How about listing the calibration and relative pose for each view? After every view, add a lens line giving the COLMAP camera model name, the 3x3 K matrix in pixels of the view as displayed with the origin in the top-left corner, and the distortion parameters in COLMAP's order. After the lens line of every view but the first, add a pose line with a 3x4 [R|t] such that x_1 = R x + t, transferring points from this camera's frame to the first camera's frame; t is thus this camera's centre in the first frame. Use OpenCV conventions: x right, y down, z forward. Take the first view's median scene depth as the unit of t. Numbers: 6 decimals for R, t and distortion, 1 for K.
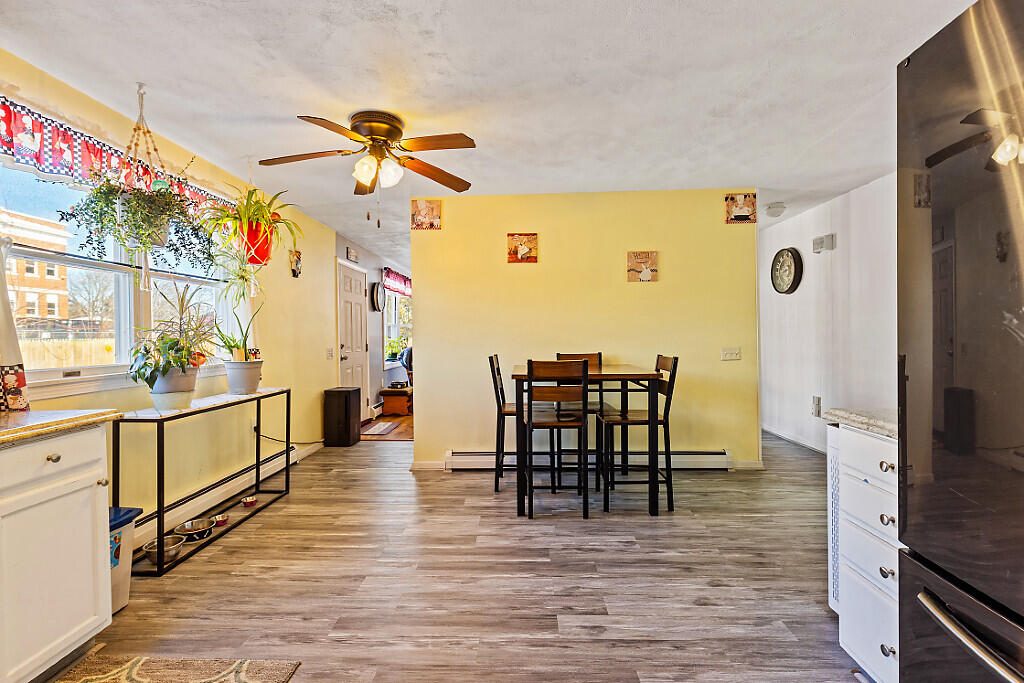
lens RADIAL K [[463.6, 0, 501.9], [0, 463.6, 341.8], [0, 0, 1]] dist [0.007246, -0.000746]
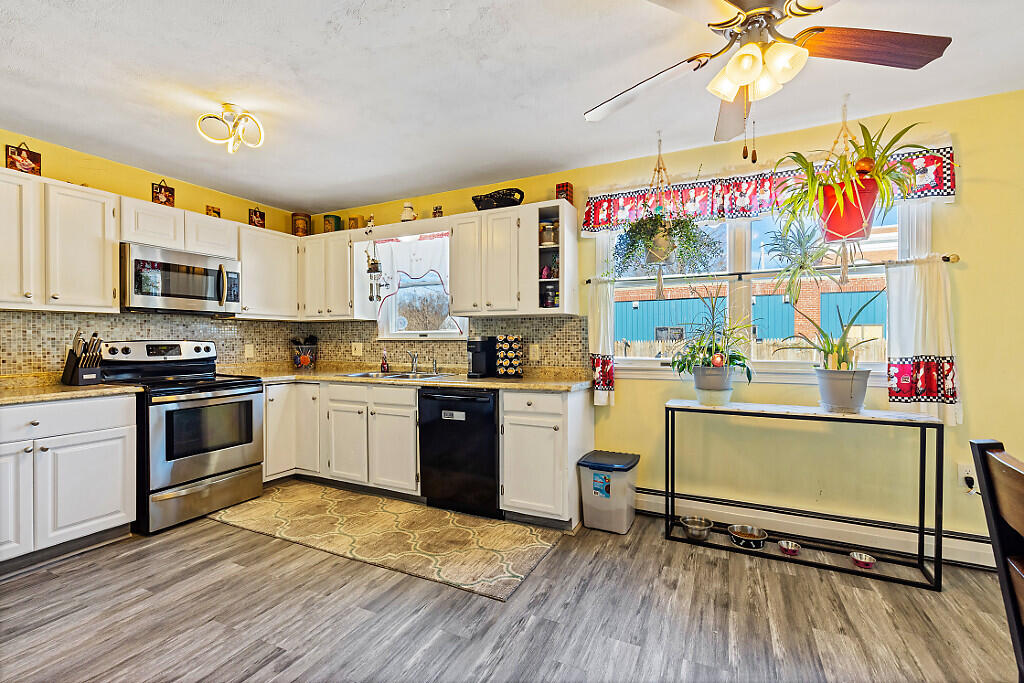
lens RADIAL K [[463.6, 0, 506.5], [0, 463.6, 341.8], [0, 0, 1]] dist [0.007246, -0.000746]
pose [[-0.407674, 0.020193, -0.912904, 0.358065], [-0.001041, 0.999745, 0.022578, -0.019202], [0.913127, 0.010154, -0.407549, 0.782705]]
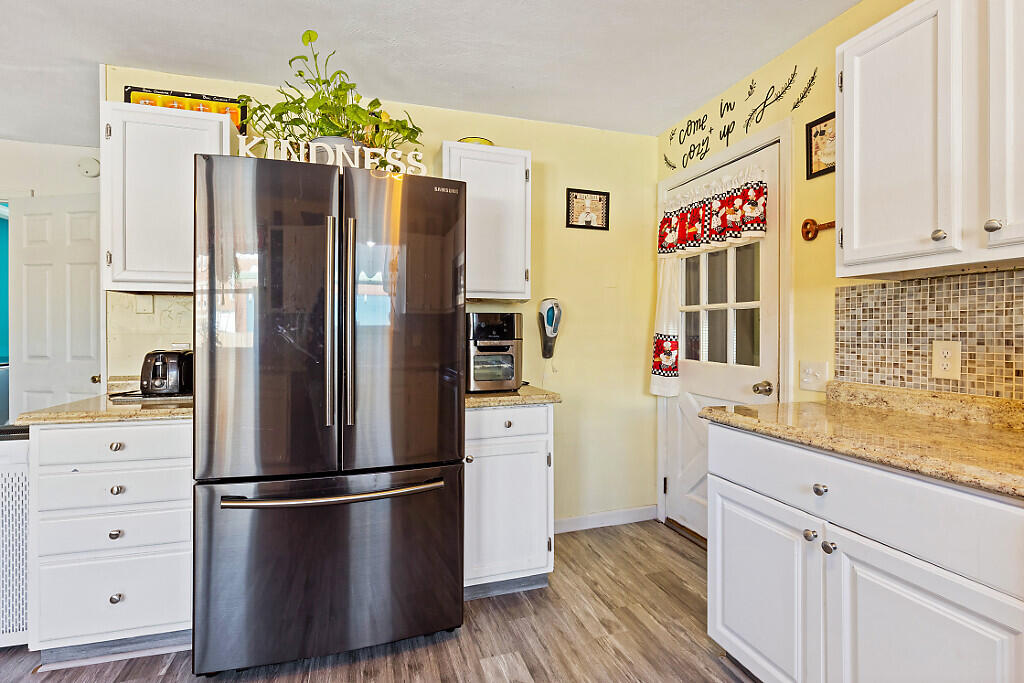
lens RADIAL K [[474.3, 0, 511.0], [0, 474.3, 331.8], [0, 0, 1]] dist [0.007303, -0.002590]
pose [[-0.329420, 0.011733, 0.944111, -0.282479], [0.013816, 0.999876, -0.007606, -0.002942], [-0.944082, 0.010538, -0.329541, 0.172943]]
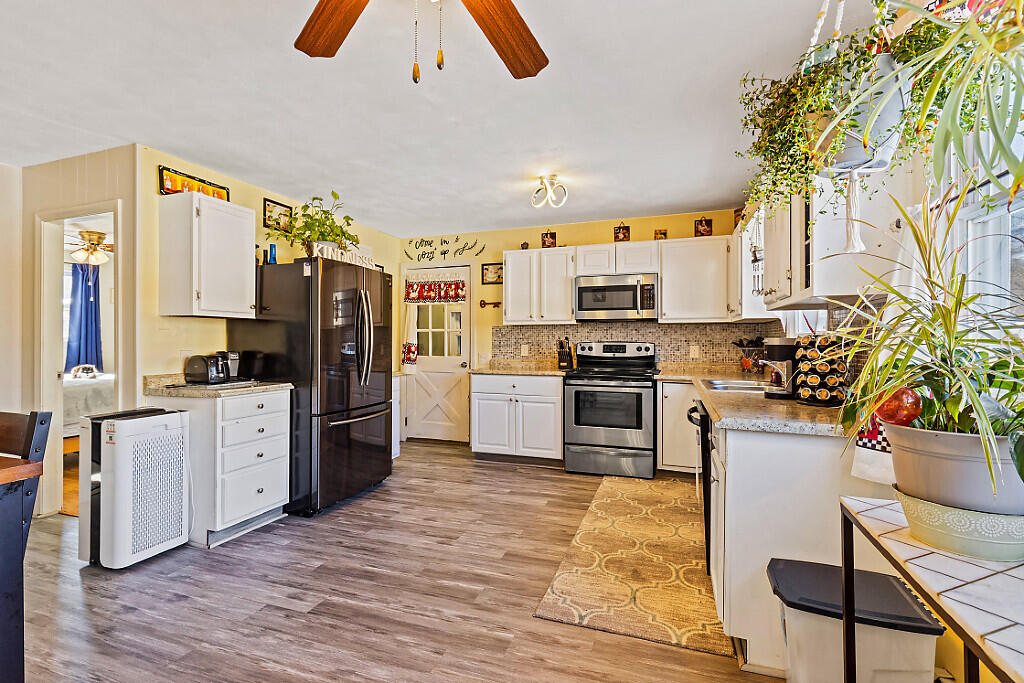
lens RADIAL K [[474.3, 0, 498.1], [0, 474.3, 339.9], [0, 0, 1]] dist [0.007303, -0.002590]
pose [[-0.952112, 0.013464, 0.305452, -0.379763], [0.015590, 0.999868, 0.004520, -0.015779], [-0.305351, 0.009065, -0.952197, 1.137053]]
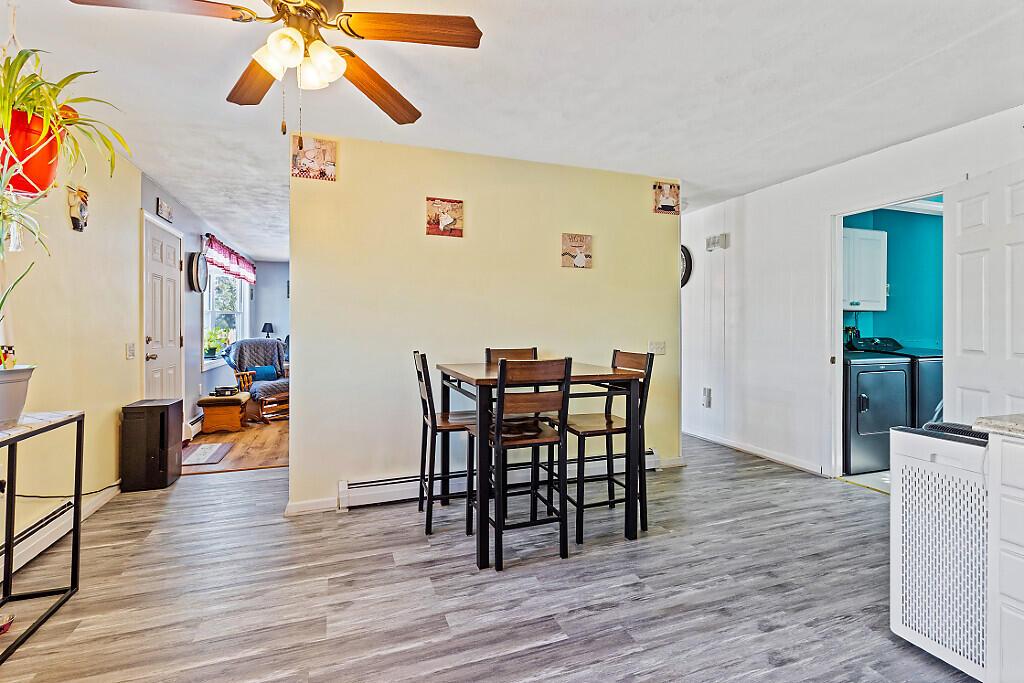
lens RADIAL K [[474.3, 0, 507.9], [0, 474.3, 328.0], [0, 0, 1]] dist [0.007303, -0.002590]
pose [[0.927179, 0.009447, 0.374499, -0.198625], [-0.004461, 0.999890, -0.014181, -0.000749], [-0.374591, 0.011478, 0.927119, 0.253461]]
